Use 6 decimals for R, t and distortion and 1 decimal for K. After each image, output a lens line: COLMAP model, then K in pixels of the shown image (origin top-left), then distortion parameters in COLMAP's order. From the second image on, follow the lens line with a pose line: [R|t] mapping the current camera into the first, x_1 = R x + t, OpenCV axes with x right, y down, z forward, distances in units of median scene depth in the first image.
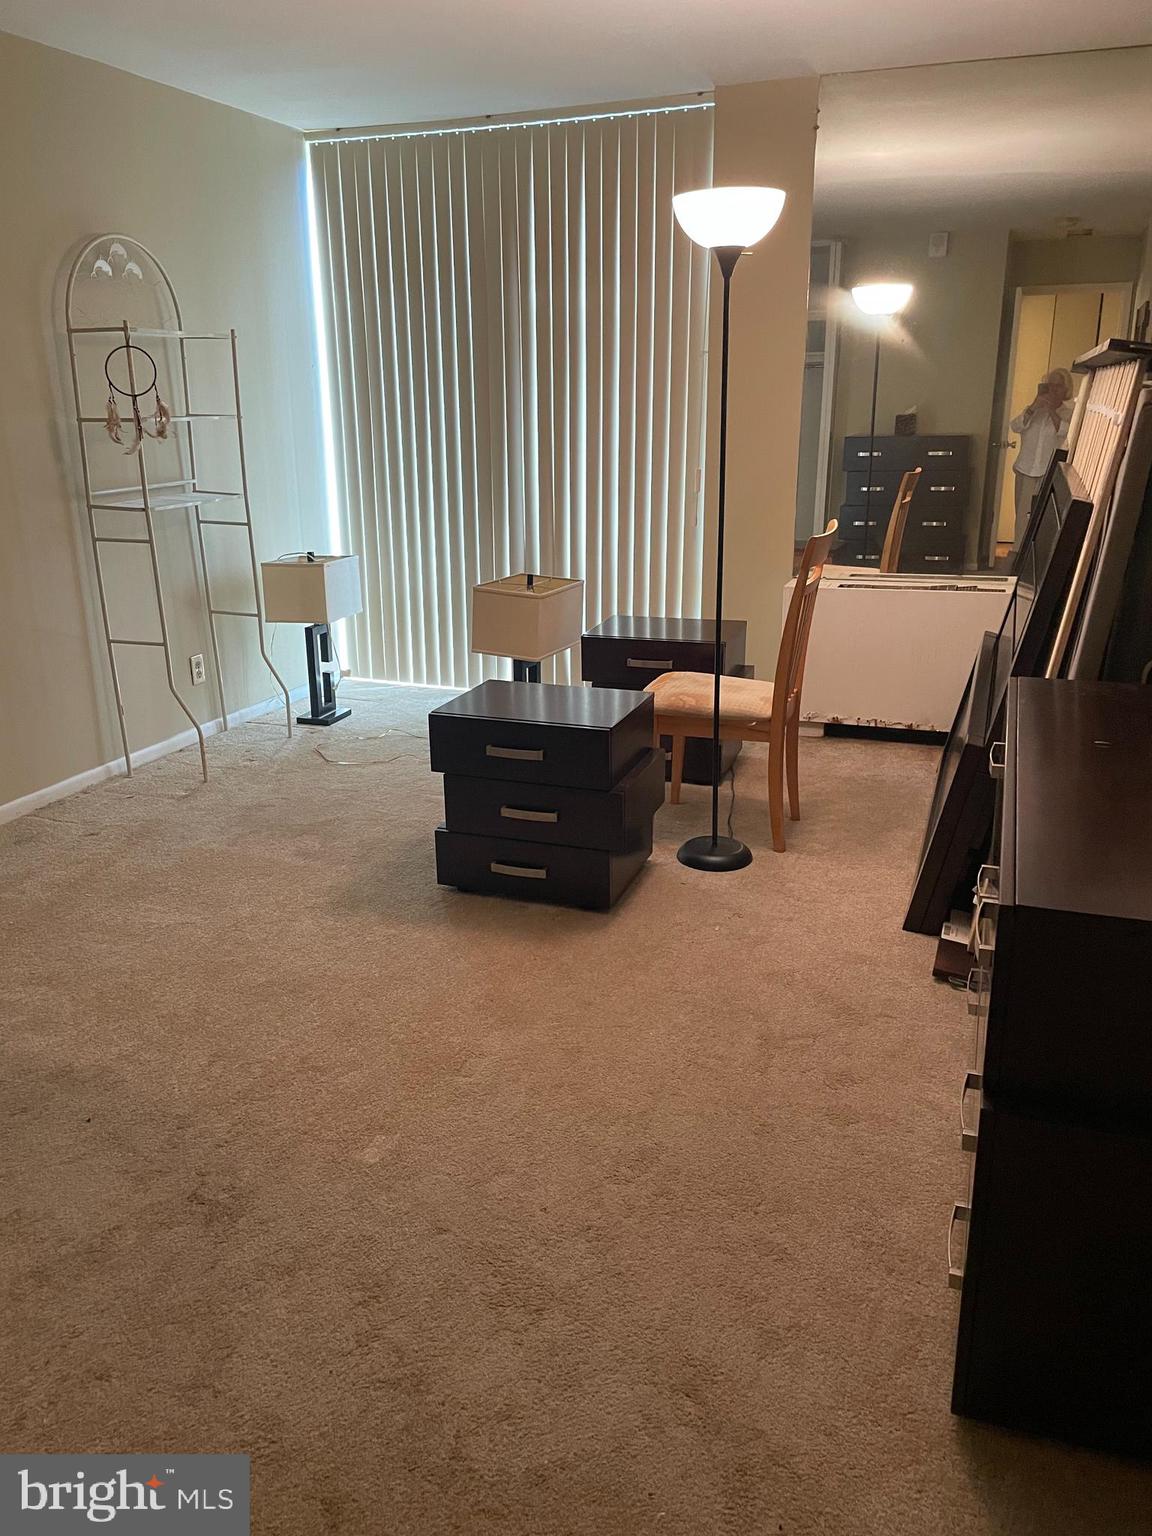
lens RADIAL K [[1220.4, 0, 578.2], [0, 1220.4, 773.0], [0, 0, 1]] dist [0.092178, -0.129730]
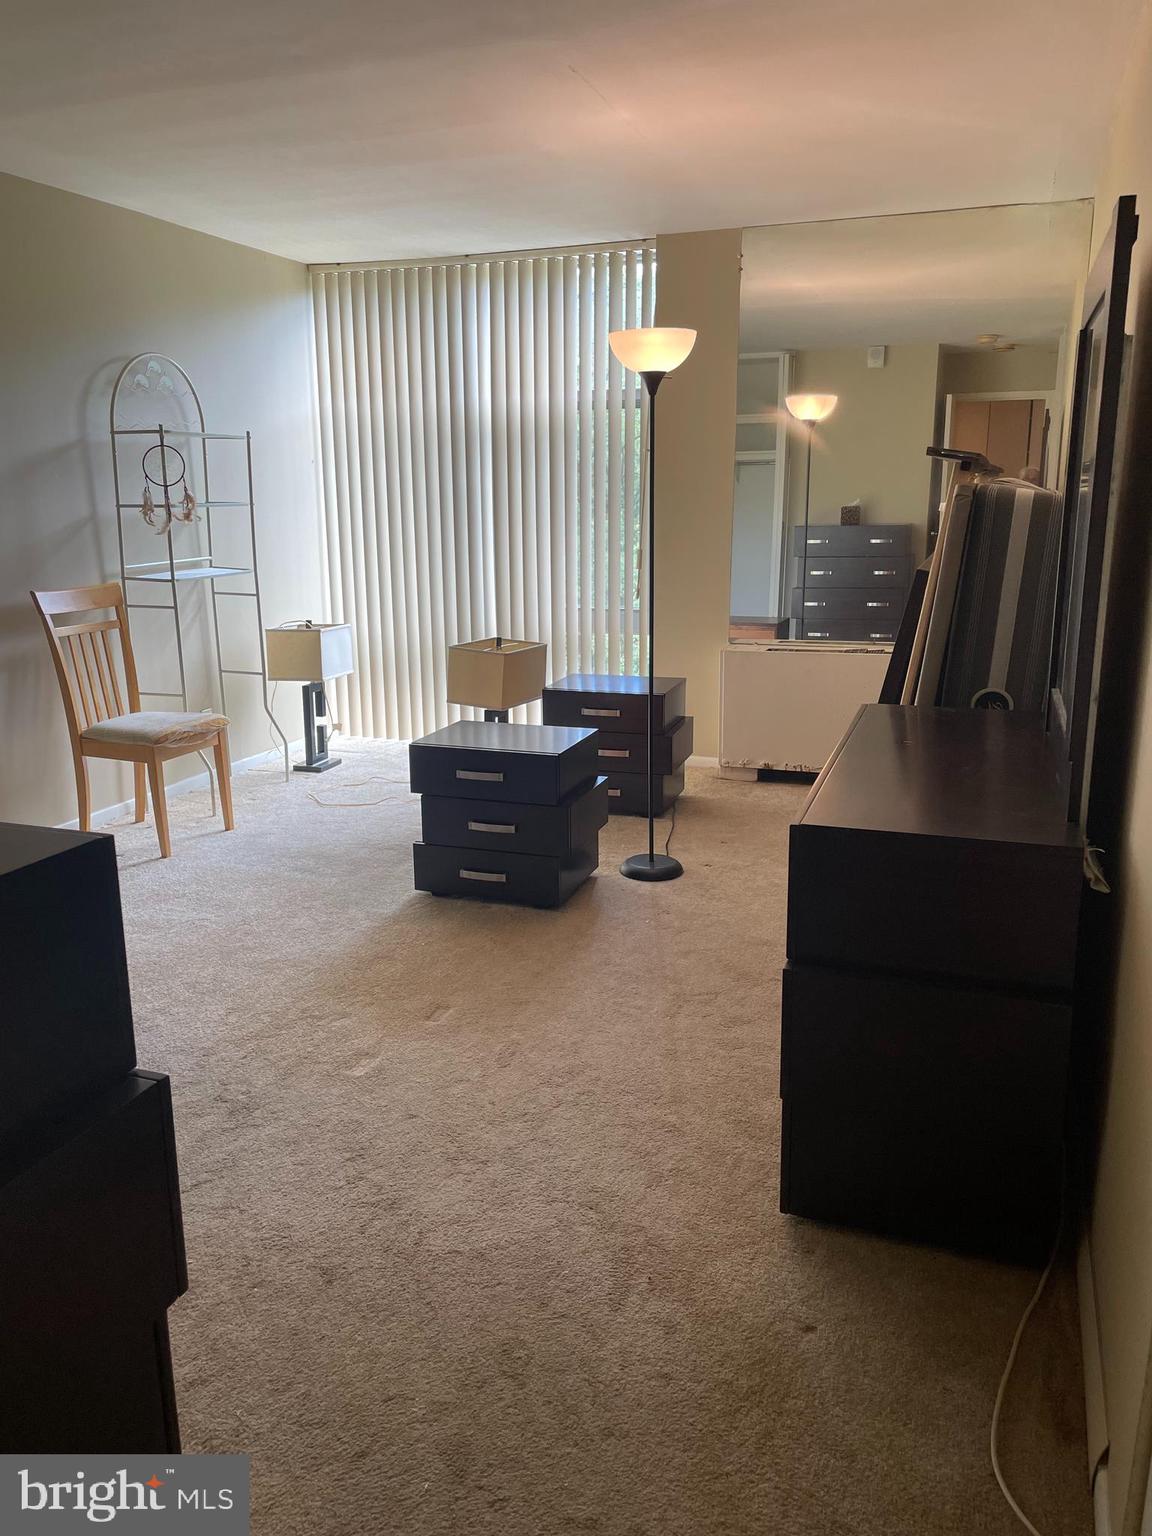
lens RADIAL K [[1220.4, 0, 574.9], [0, 1220.4, 760.8], [0, 0, 1]] dist [0.092178, -0.129730]
pose [[0.999954, 0.002234, 0.009317, 0.025051], [-0.001486, 0.996838, -0.079445, 0.053340], [-0.009465, 0.079428, 0.996796, -0.168997]]
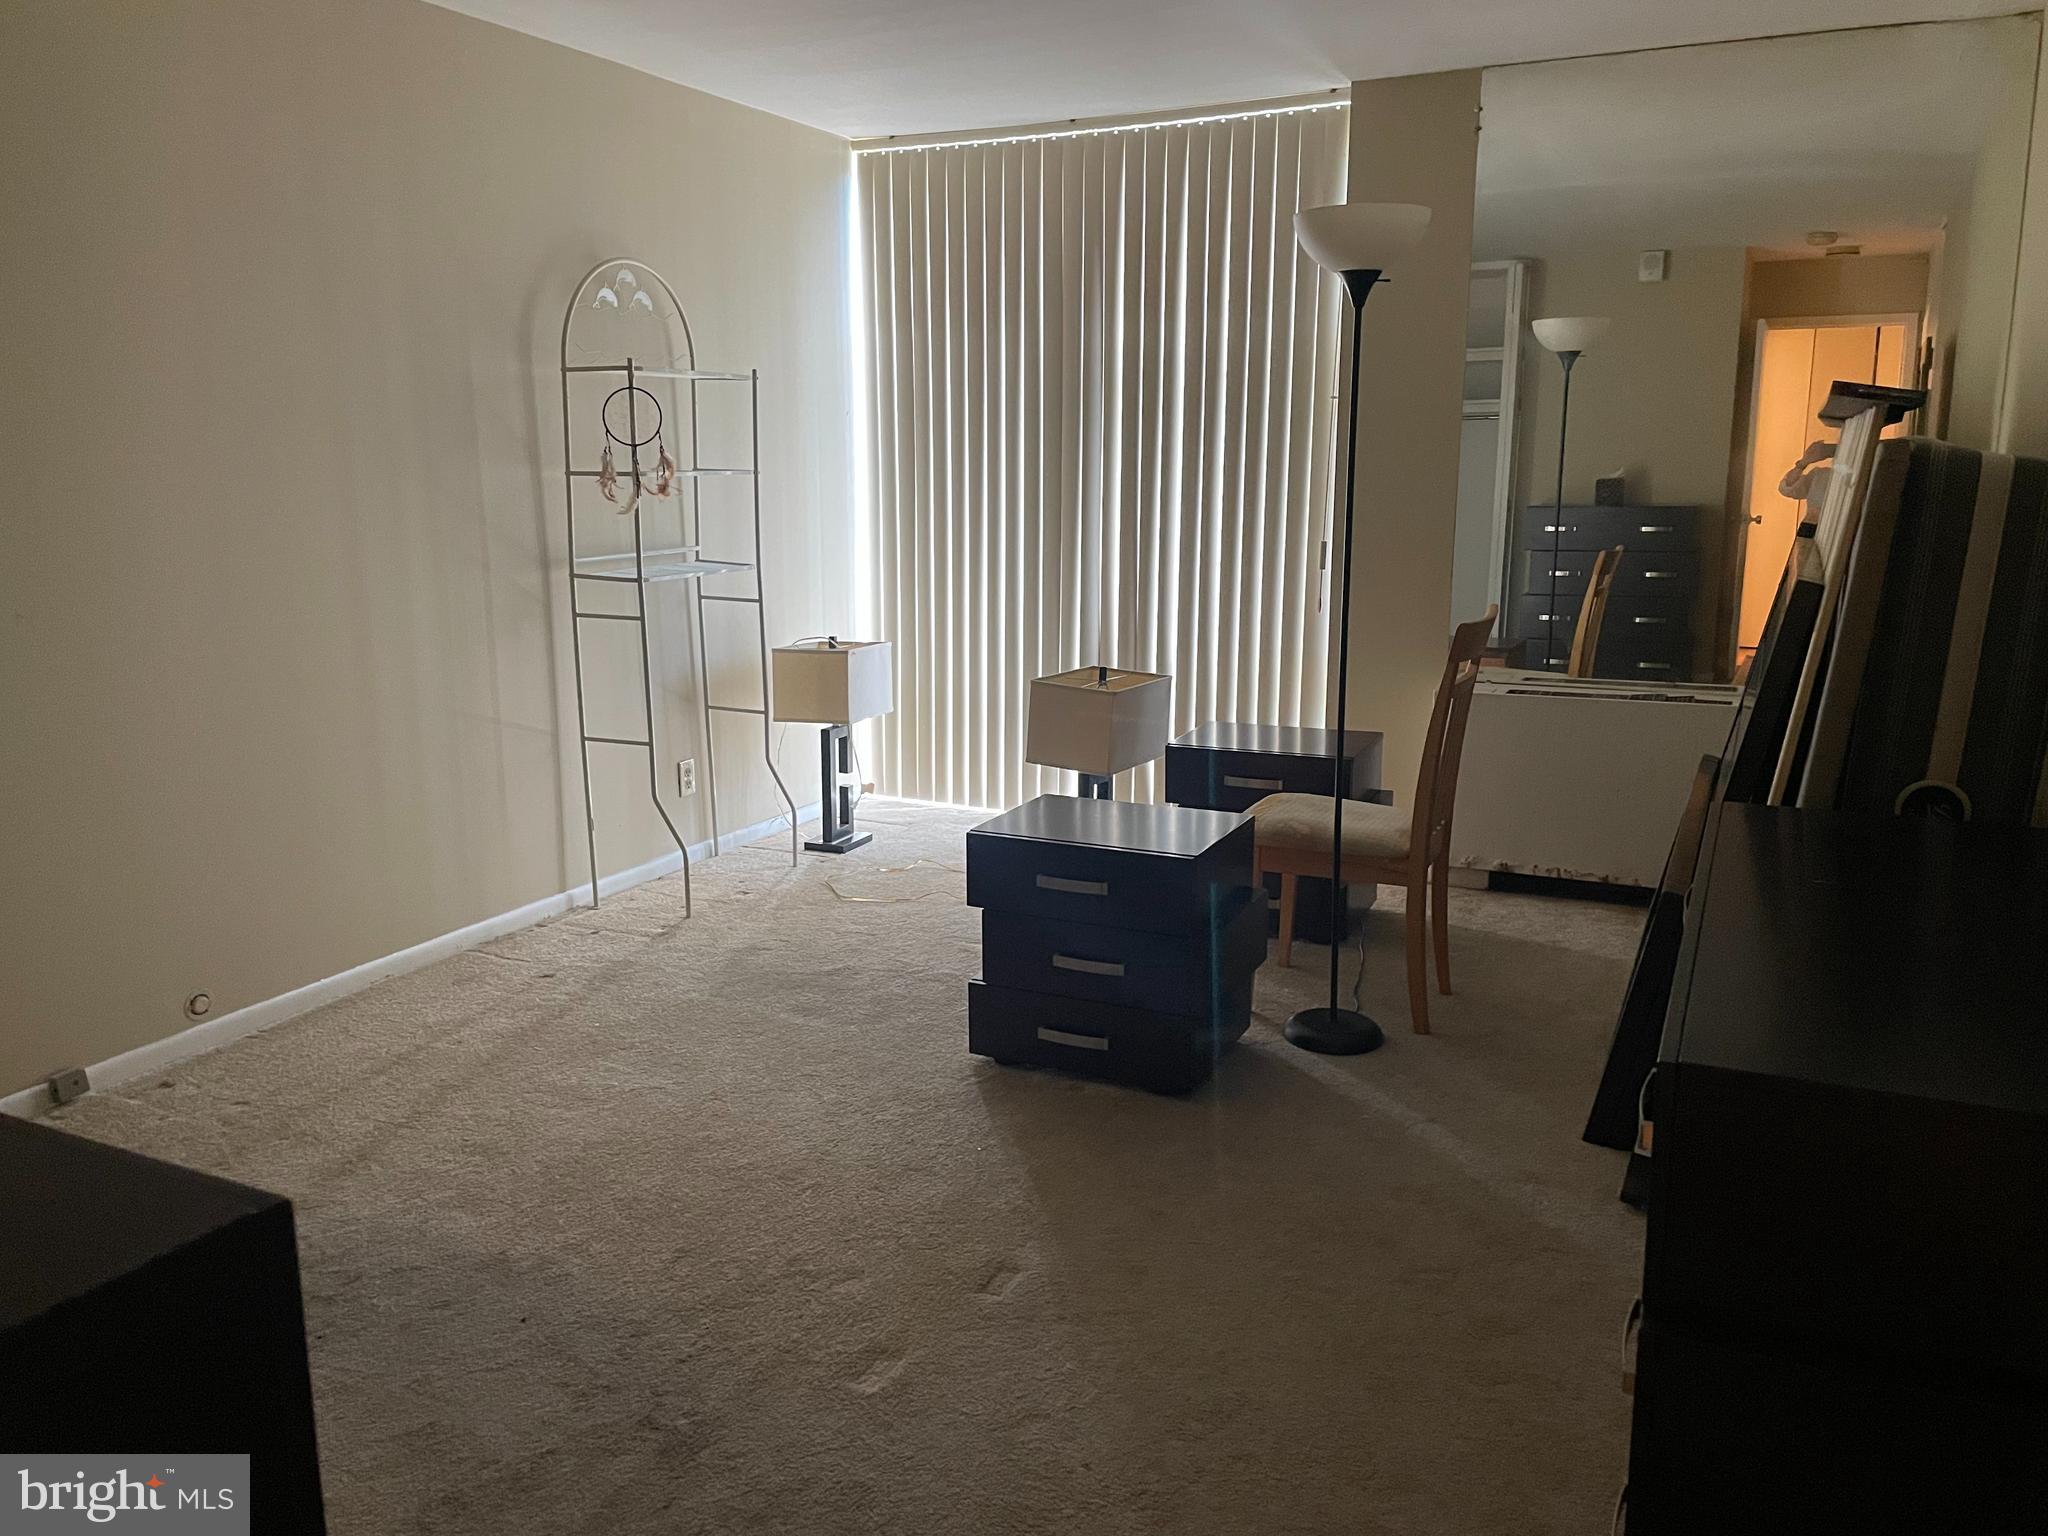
lens RADIAL K [[1627.1, 0, 1025.4], [0, 1627.1, 751.7], [0, 0, 1]] dist [0.092178, -0.129730]
pose [[0.995363, 0.025851, -0.092651, 0.009999], [-0.036495, 0.992683, -0.115105, 0.016544], [0.088998, 0.117953, 0.989023, -0.041526]]
